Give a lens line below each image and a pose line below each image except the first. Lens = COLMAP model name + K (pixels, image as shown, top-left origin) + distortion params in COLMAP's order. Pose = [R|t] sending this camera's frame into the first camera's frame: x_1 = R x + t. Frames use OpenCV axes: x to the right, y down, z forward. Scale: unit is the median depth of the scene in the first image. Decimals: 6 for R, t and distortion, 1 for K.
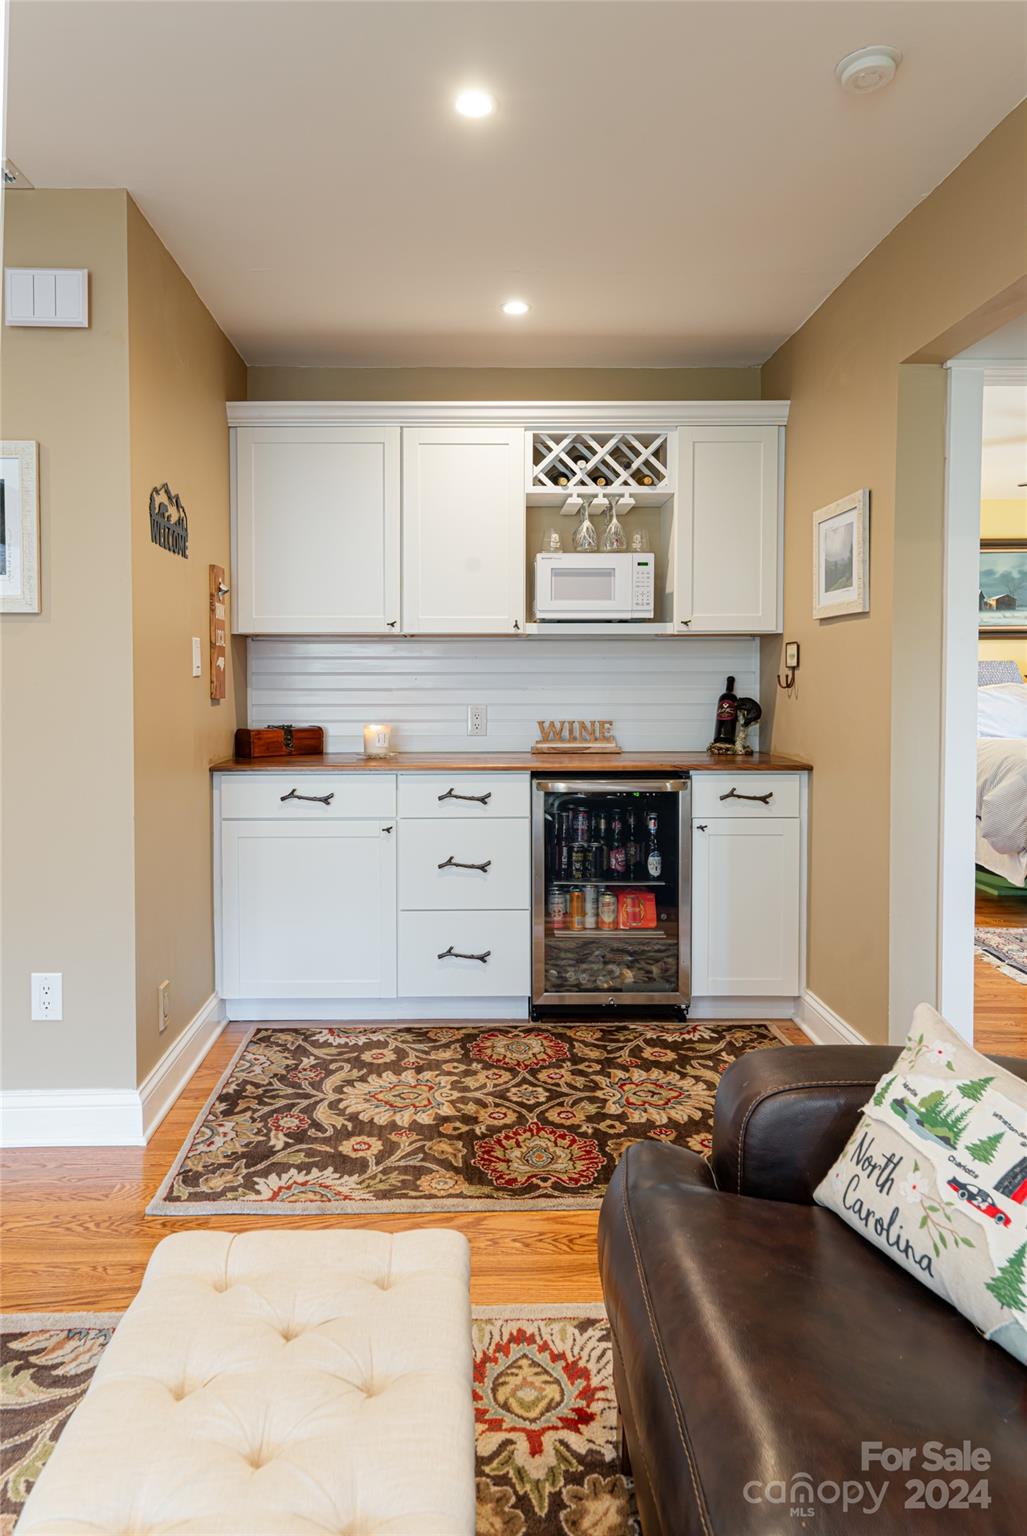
lens RADIAL K [[1024.5, 0, 505.8], [0, 1024.5, 717.1], [0, 0, 1]] dist [0.007804, 0.000746]
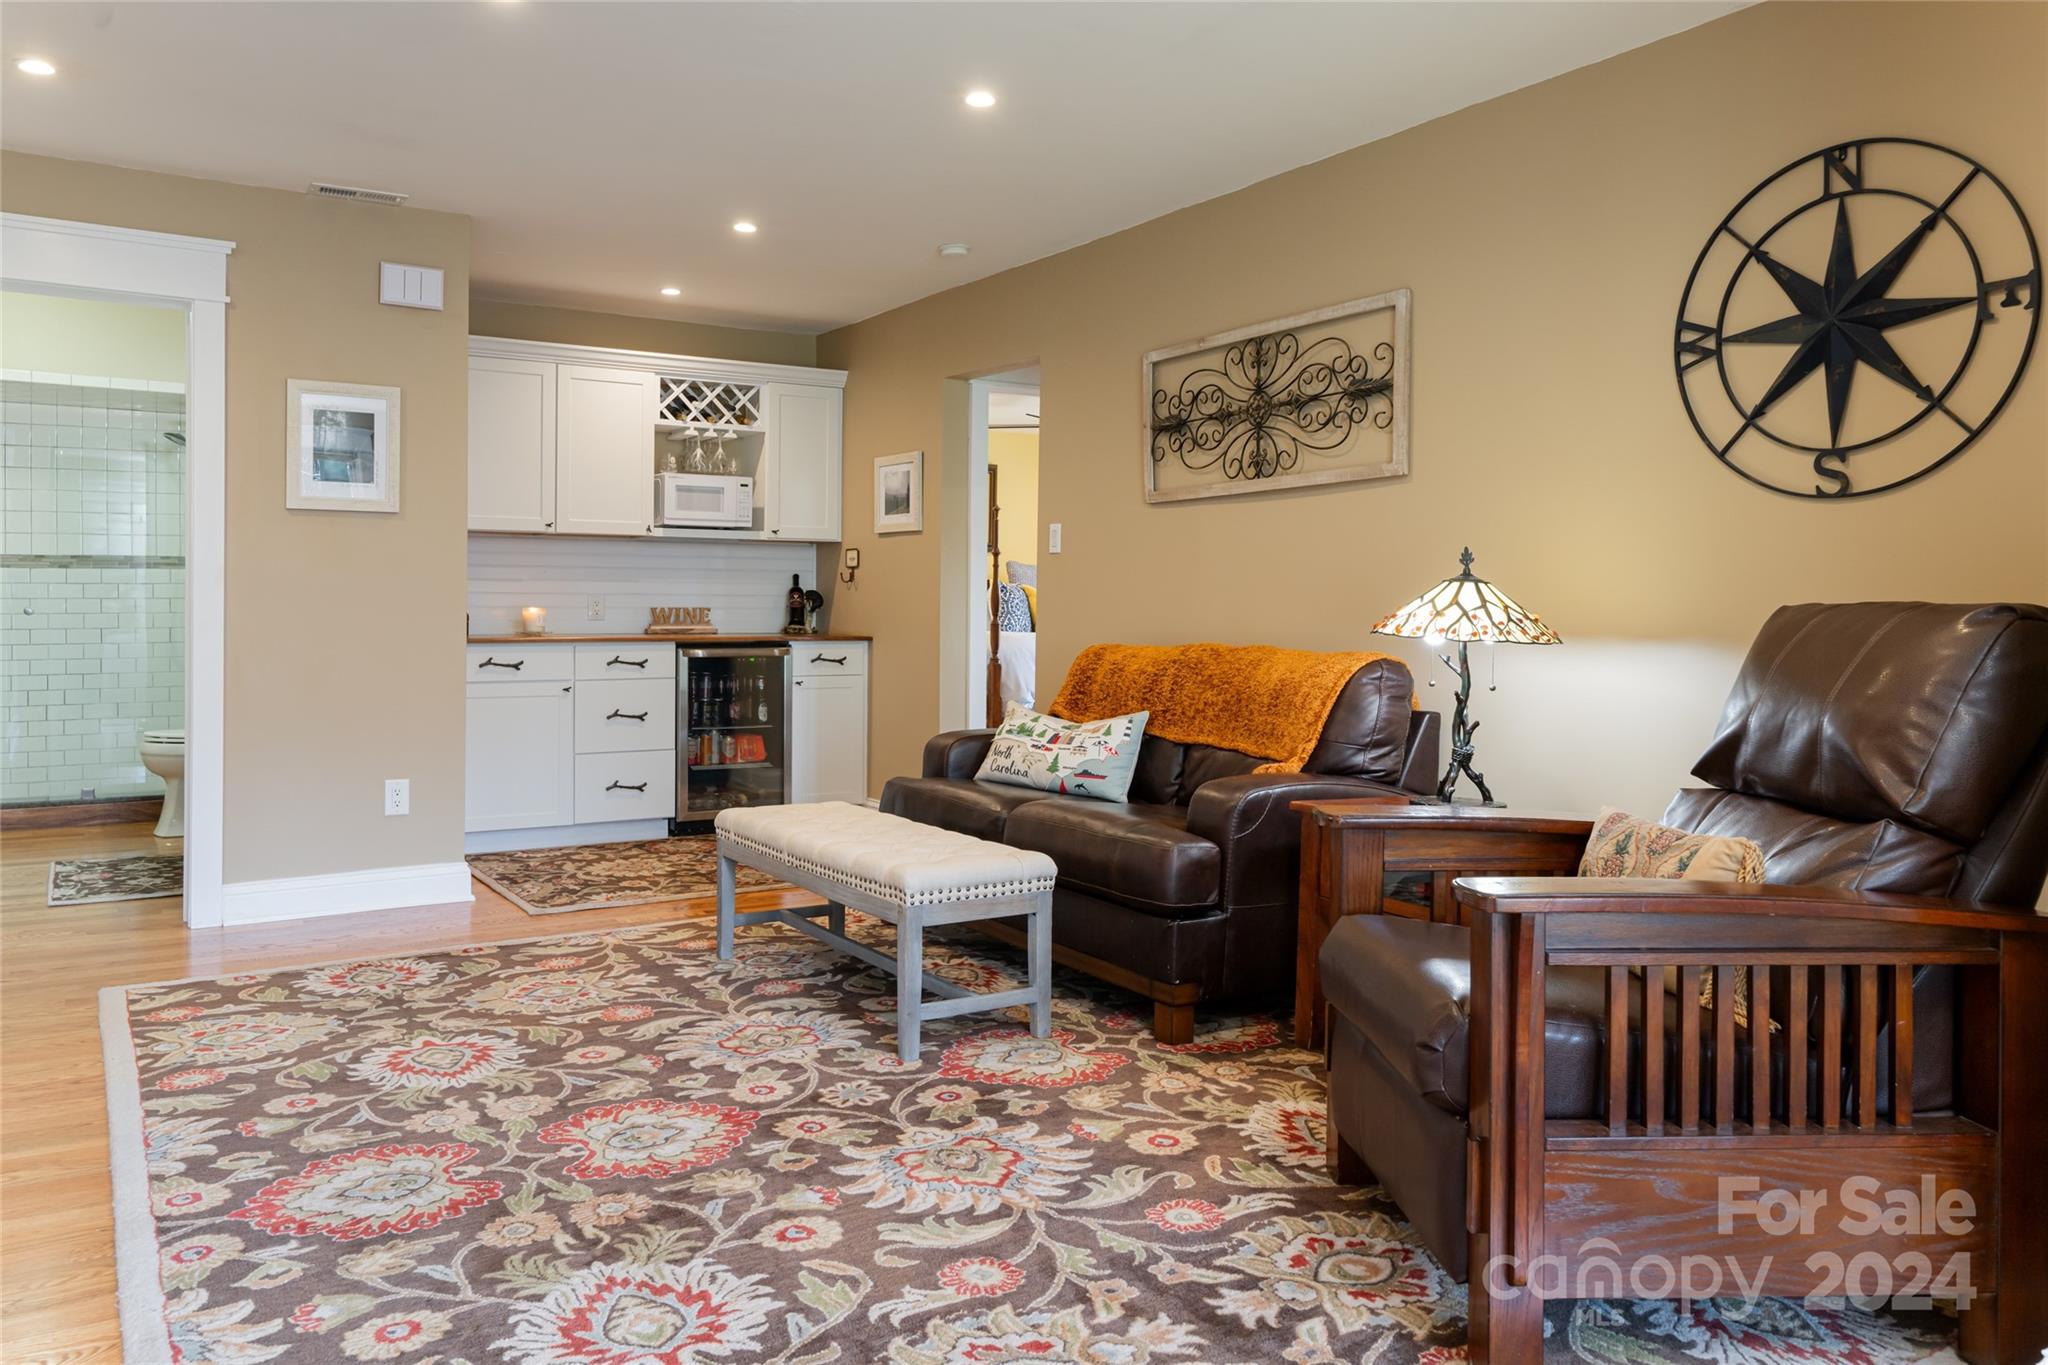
lens RADIAL K [[1366.0, 0, 1024.0], [0, 1366.0, 682.5], [0, 0, 1]] dist [0.007804, 0.000746]
pose [[0.853850, -0.023782, 0.519976, -0.483292], [0.010236, 0.999530, 0.028906, 0.055712], [-0.520419, -0.019358, 0.853691, -0.688387]]
